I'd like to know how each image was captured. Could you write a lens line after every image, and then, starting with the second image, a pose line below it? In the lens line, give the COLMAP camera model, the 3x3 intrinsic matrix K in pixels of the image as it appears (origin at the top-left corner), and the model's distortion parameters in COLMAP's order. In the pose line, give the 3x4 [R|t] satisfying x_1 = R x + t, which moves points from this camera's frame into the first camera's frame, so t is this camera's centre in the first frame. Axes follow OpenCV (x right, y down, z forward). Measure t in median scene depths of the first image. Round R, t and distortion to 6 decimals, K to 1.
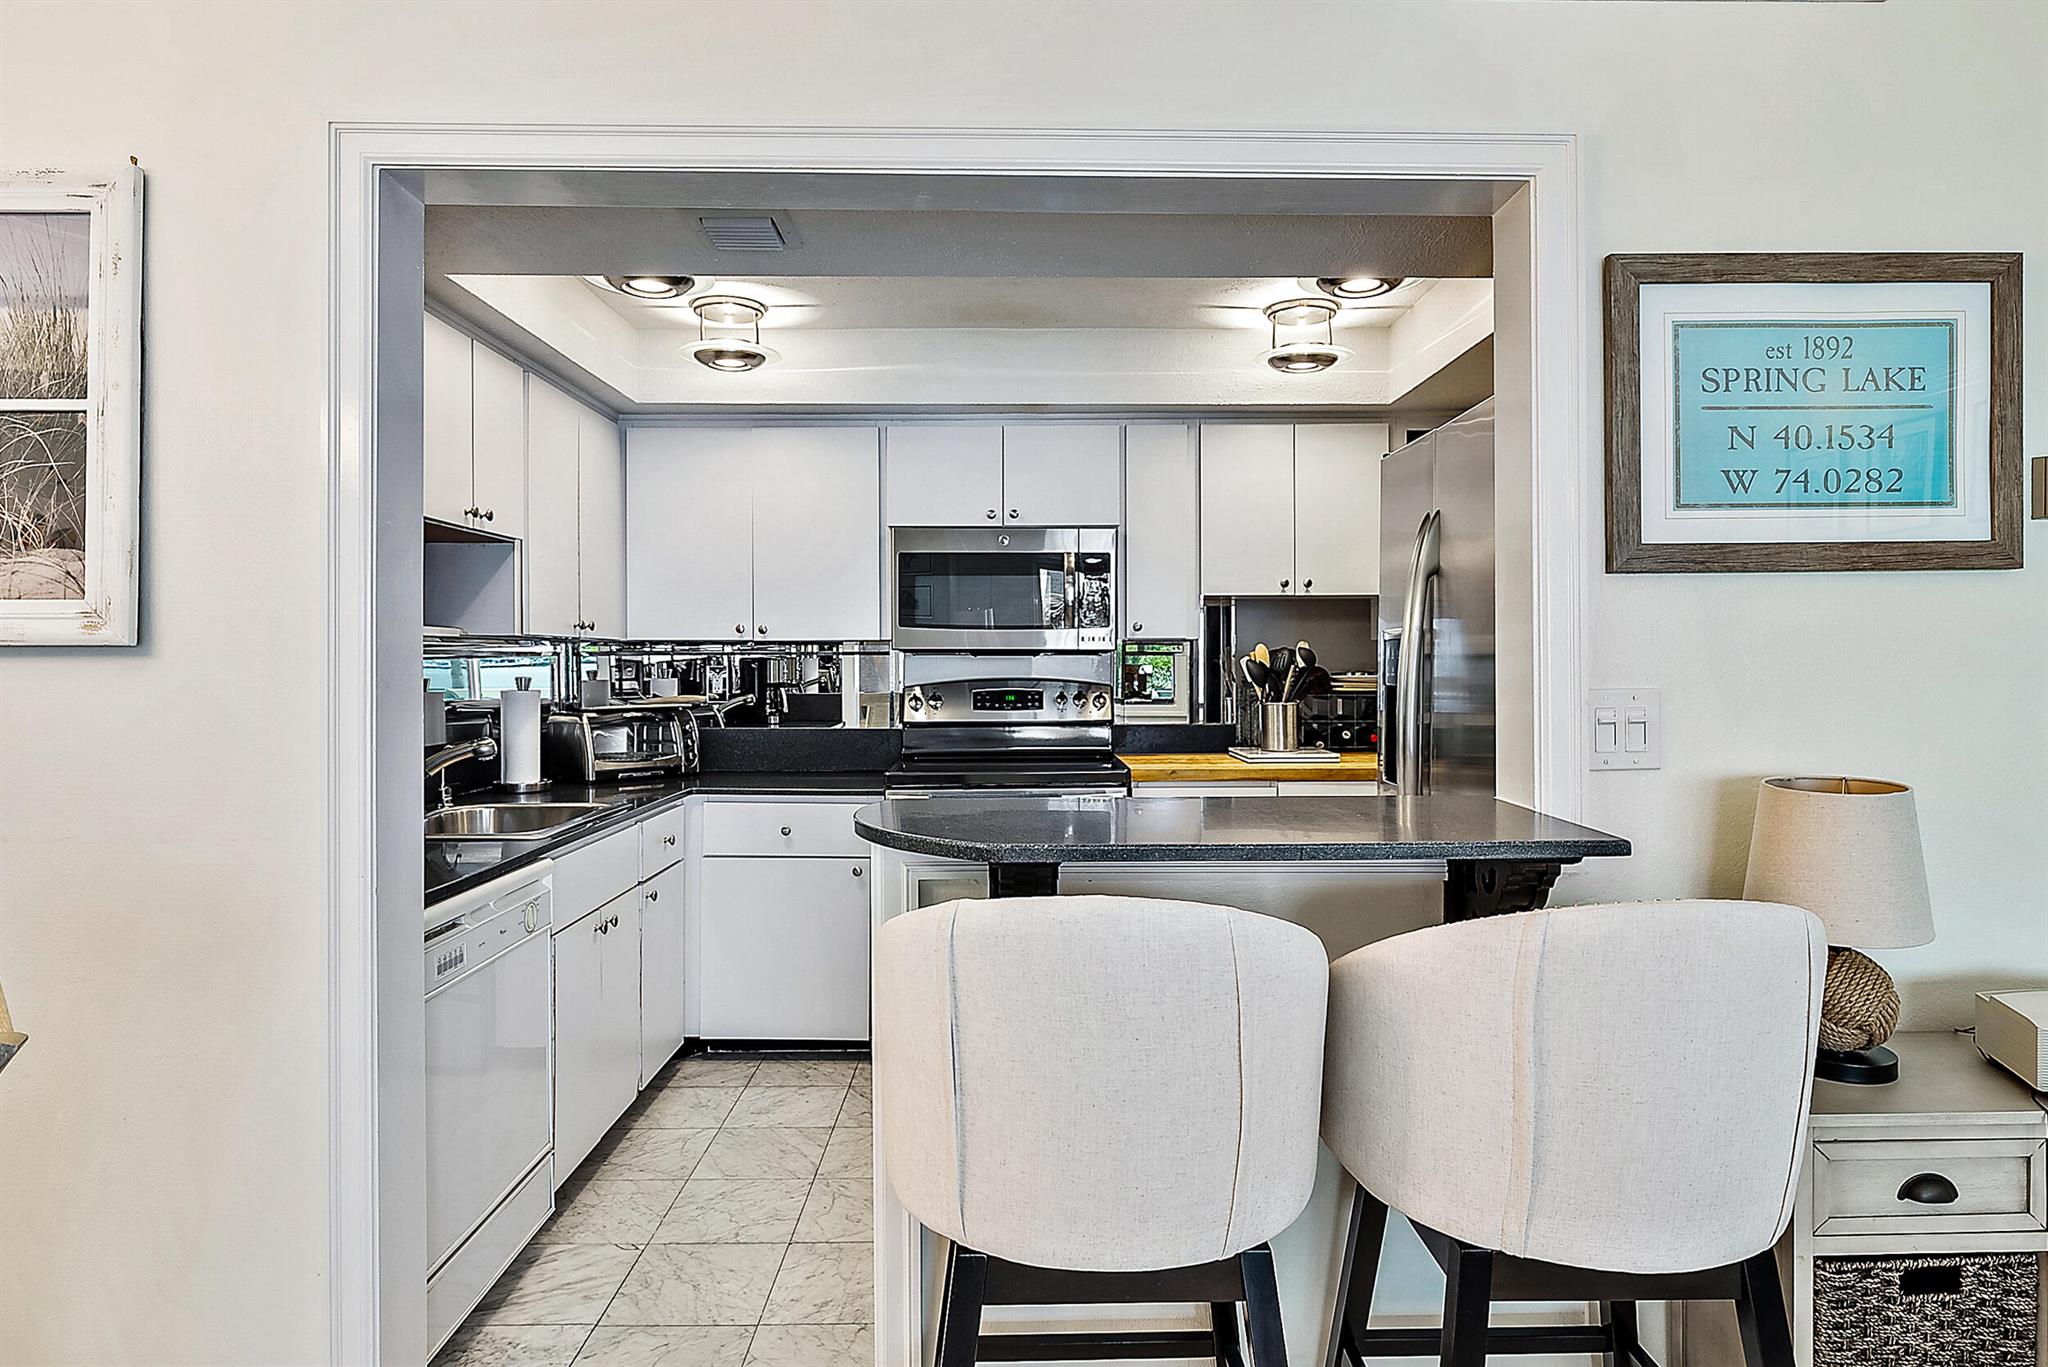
lens RADIAL K [[1113.0, 0, 1025.1], [0, 1113.0, 674.0], [0, 0, 1]] dist [-0.000286, 0.001260]
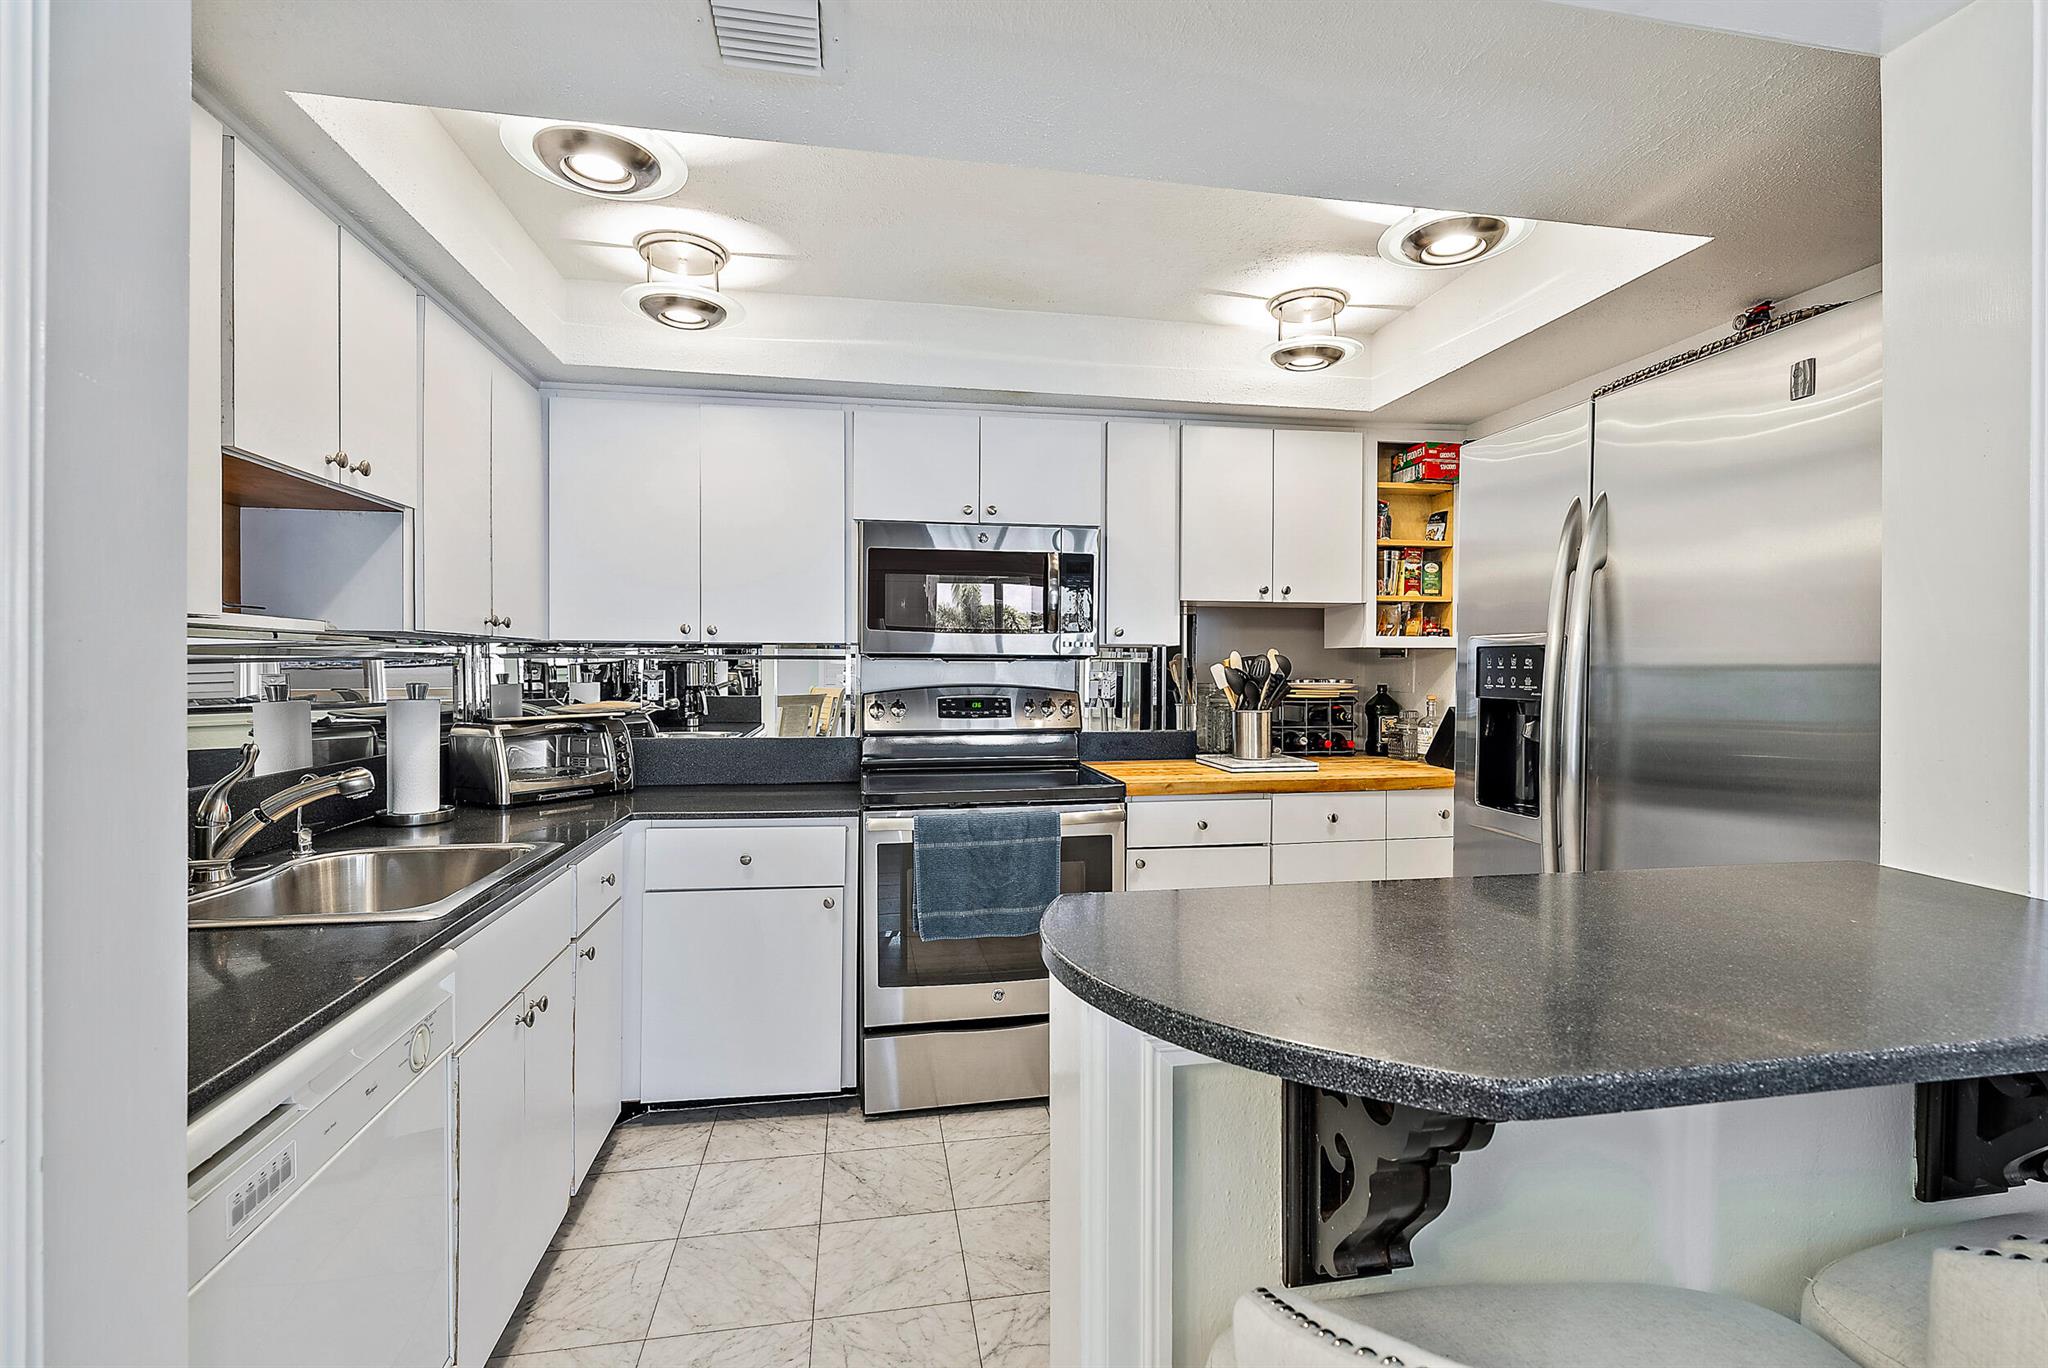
lens RADIAL K [[901.7, 0, 1026.2], [0, 901.7, 676.3], [0, 0, 1]] dist [-0.001648, 0.000713]
pose [[0.986761, 0.004068, 0.162129, -0.103860], [-0.004255, 0.999991, 0.000808, -0.004337], [-0.162124, -0.001487, 0.986769, 0.244199]]
